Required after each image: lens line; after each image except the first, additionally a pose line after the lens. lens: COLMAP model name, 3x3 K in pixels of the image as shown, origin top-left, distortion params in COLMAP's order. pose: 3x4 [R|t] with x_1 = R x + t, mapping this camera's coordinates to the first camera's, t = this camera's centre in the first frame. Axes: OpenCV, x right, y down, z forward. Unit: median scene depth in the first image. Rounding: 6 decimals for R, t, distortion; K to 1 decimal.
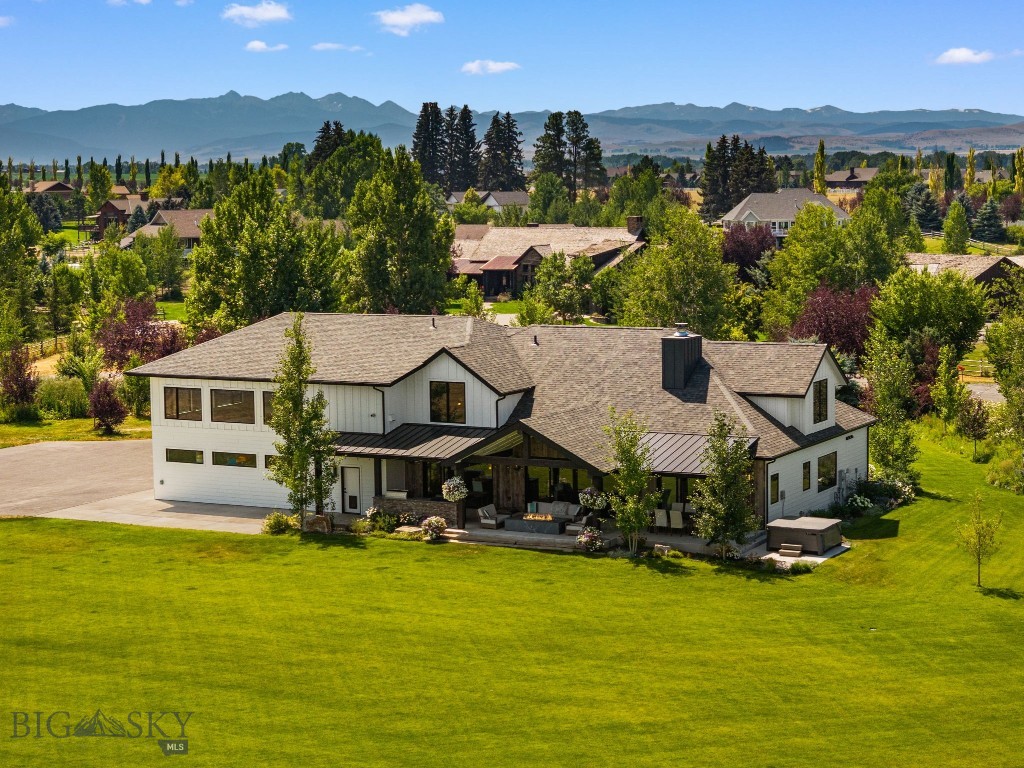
lens RADIAL K [[2066.1, 0, 512.0], [0, 2066.1, 384.0], [0, 0, 1]] dist [-0.106831, 0.320903]
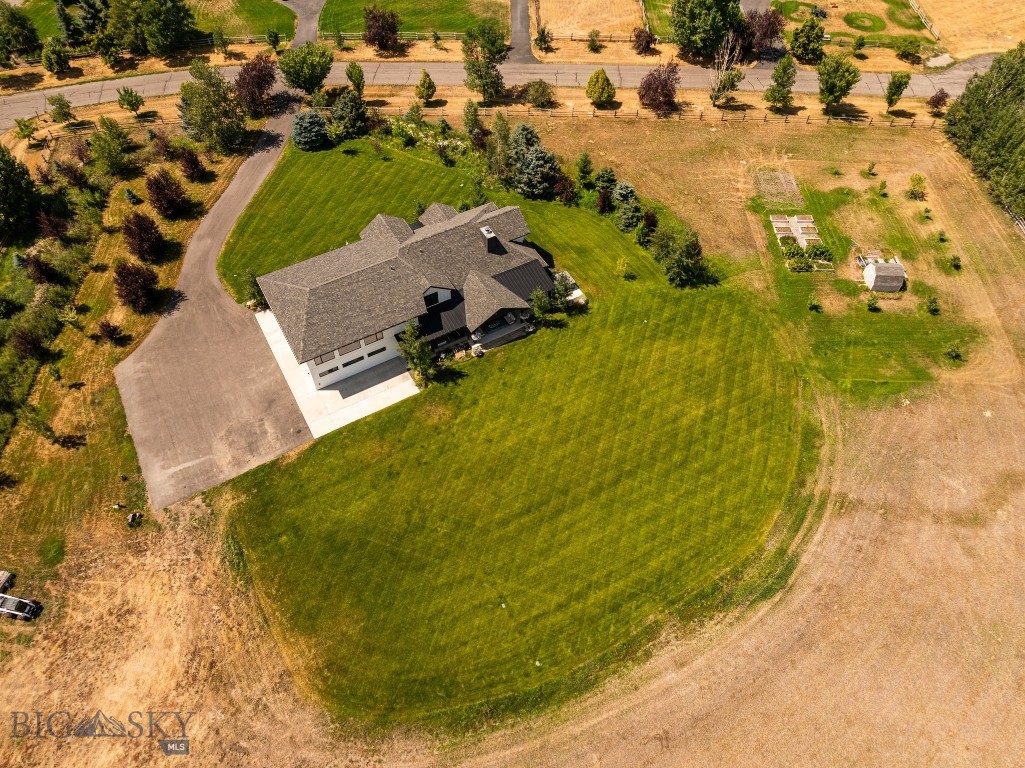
lens RADIAL K [[717.9, 0, 512.5], [0, 717.9, 384.0], [0, 0, 1]] dist [-0.036929, 0.006957]
pose [[0.529141, -0.664585, 0.527576, -0.513800], [0.073083, 0.655135, 0.751969, -0.581038], [-0.845381, -0.359341, 0.395229, 0.529912]]
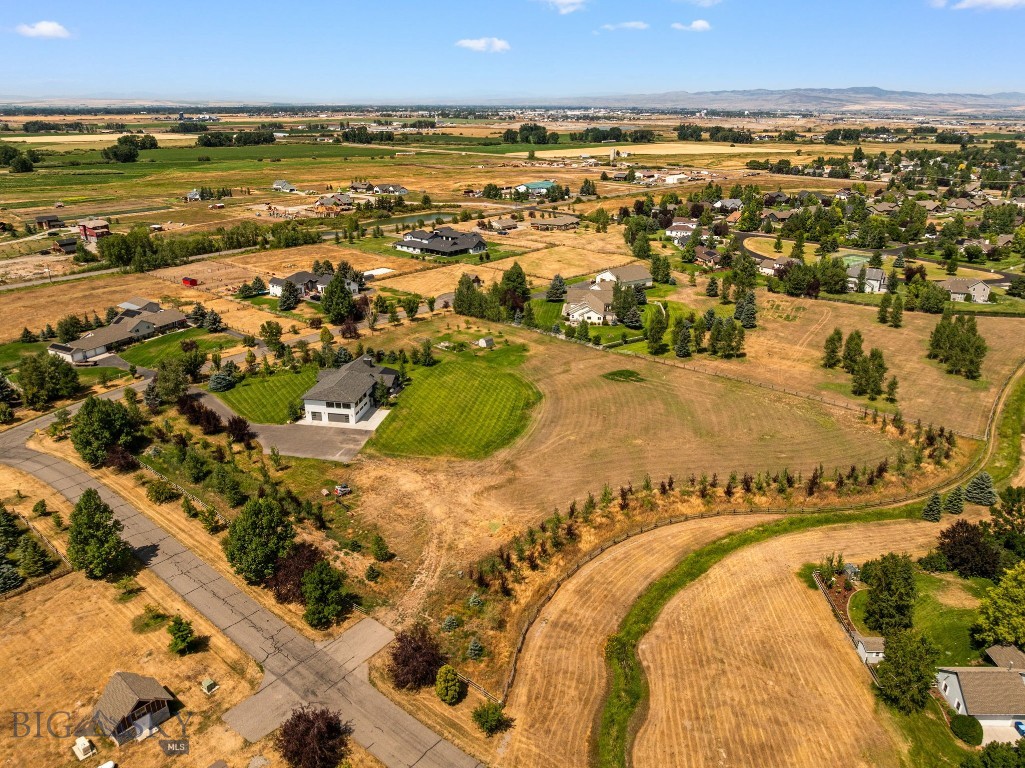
lens RADIAL K [[730.0, 0, 512.5], [0, 730.0, 384.0], [0, 0, 1]] dist [-0.044492, 0.013310]
pose [[-0.311606, -0.337938, 0.888087, -2.034842], [0.094147, 0.919042, 0.382751, -0.754940], [-0.945536, 0.202879, -0.254563, 1.148837]]
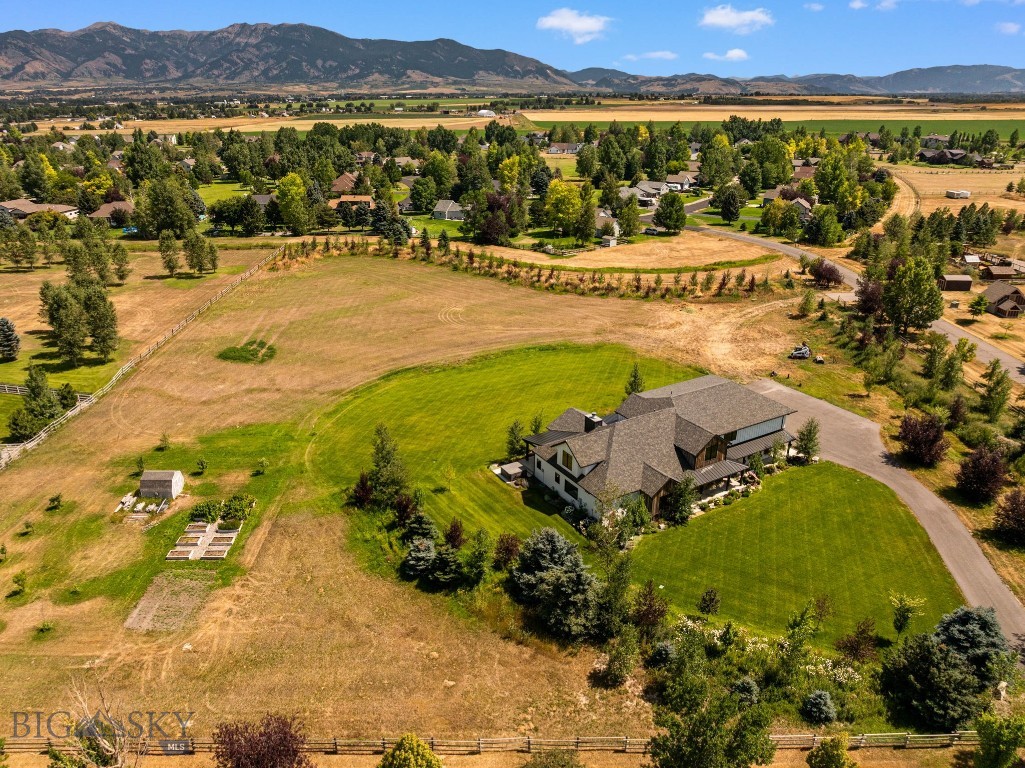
lens RADIAL K [[726.3, 0, 512.5], [0, 726.3, 384.0], [0, 0, 1]] dist [-0.054567, 0.032304]
pose [[-0.510257, 0.330719, -0.793891, 0.845050], [-0.084418, 0.899387, 0.428925, -0.443712], [0.855869, 0.285880, -0.431000, 1.282679]]
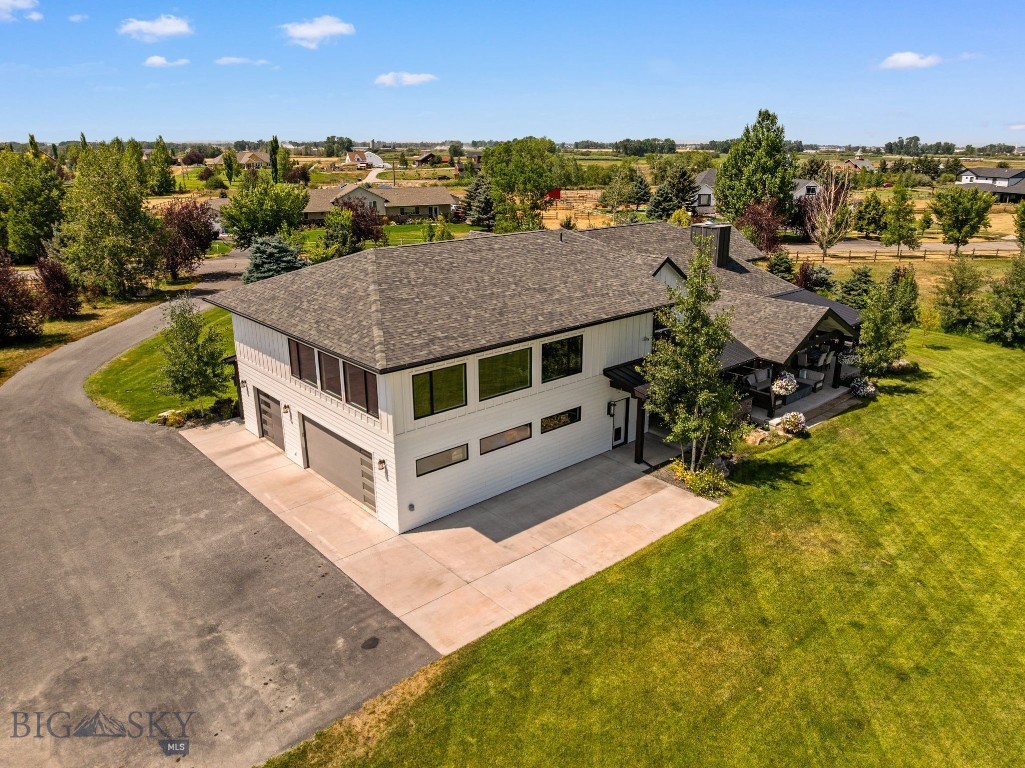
lens RADIAL K [[738.9, 0, 512.5], [0, 738.9, 384.0], [0, 0, 1]] dist [-0.036830, 0.004366]
pose [[0.352954, -0.282072, 0.892109, -0.396866], [0.094645, 0.959347, 0.265886, -0.060920], [-0.930842, -0.009412, 0.365302, 0.934737]]
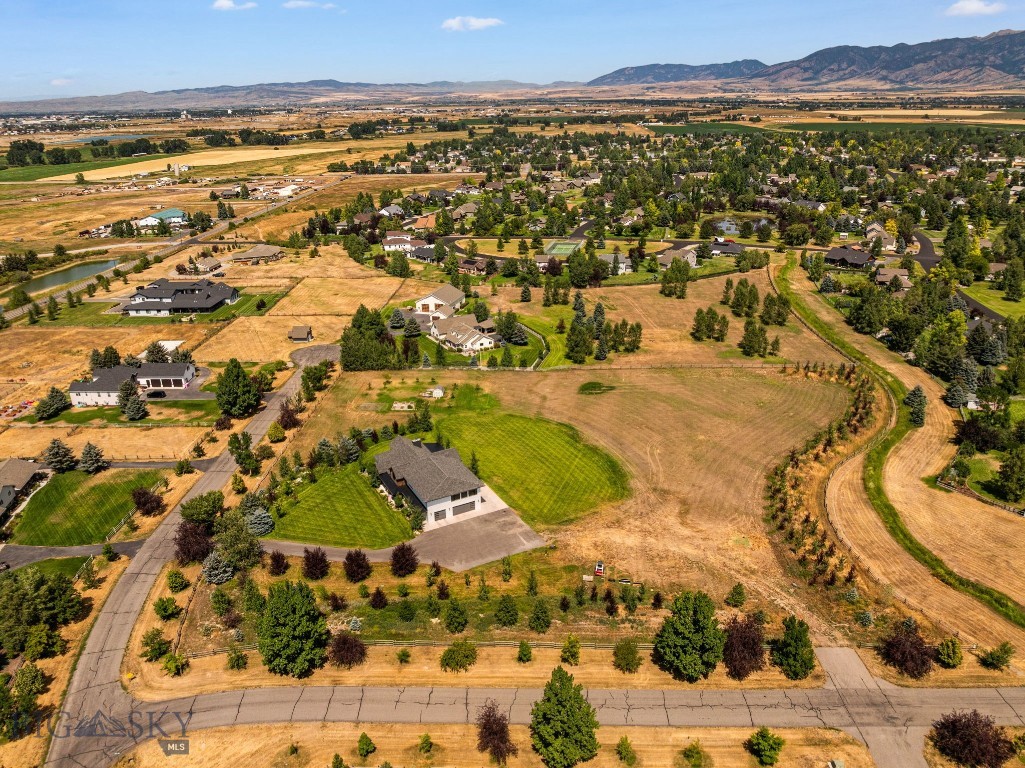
lens RADIAL K [[730.0, 0, 512.5], [0, 730.0, 384.0], [0, 0, 1]] dist [-0.044492, 0.013310]
pose [[-0.831239, -0.185203, 0.524159, -1.145493], [0.080305, 0.892981, 0.442873, -1.015527], [-0.550085, 0.410225, -0.727407, 2.222375]]
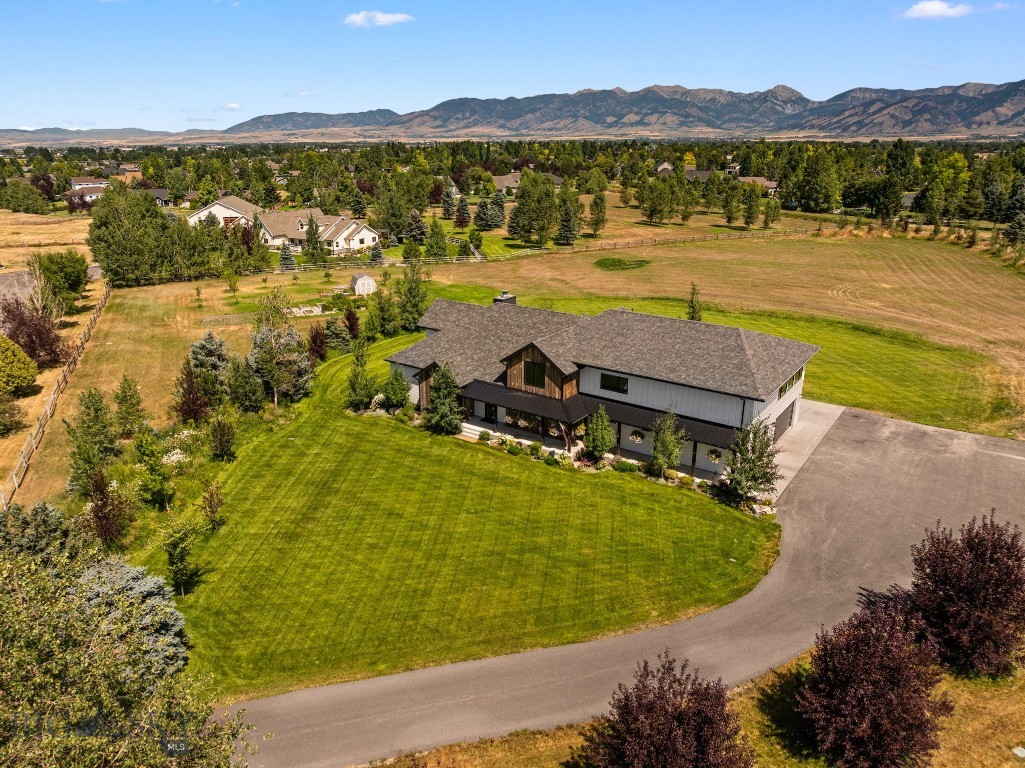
lens RADIAL K [[723.2, 0, 512.5], [0, 723.2, 384.0], [0, 0, 1]] dist [-0.065928, 0.041315]
pose [[-0.991884, -0.028862, 0.123825, -0.014855], [0.025450, 0.909112, 0.415773, -0.236003], [-0.124571, 0.415550, -0.901000, 1.654054]]
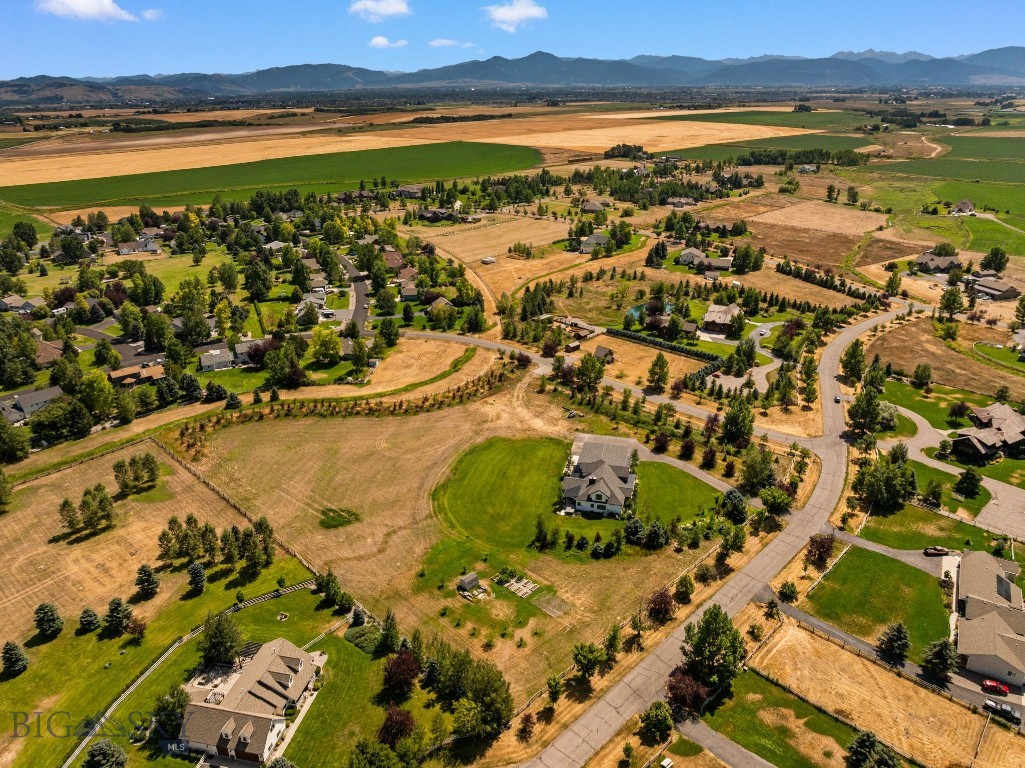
lens RADIAL K [[717.9, 0, 512.5], [0, 717.9, 384.0], [0, 0, 1]] dist [-0.036929, 0.006957]
pose [[0.241899, 0.378936, -0.893248, 1.944186], [-0.093020, 0.925405, 0.367386, -1.113321], [0.965832, -0.005780, 0.259104, 0.152005]]
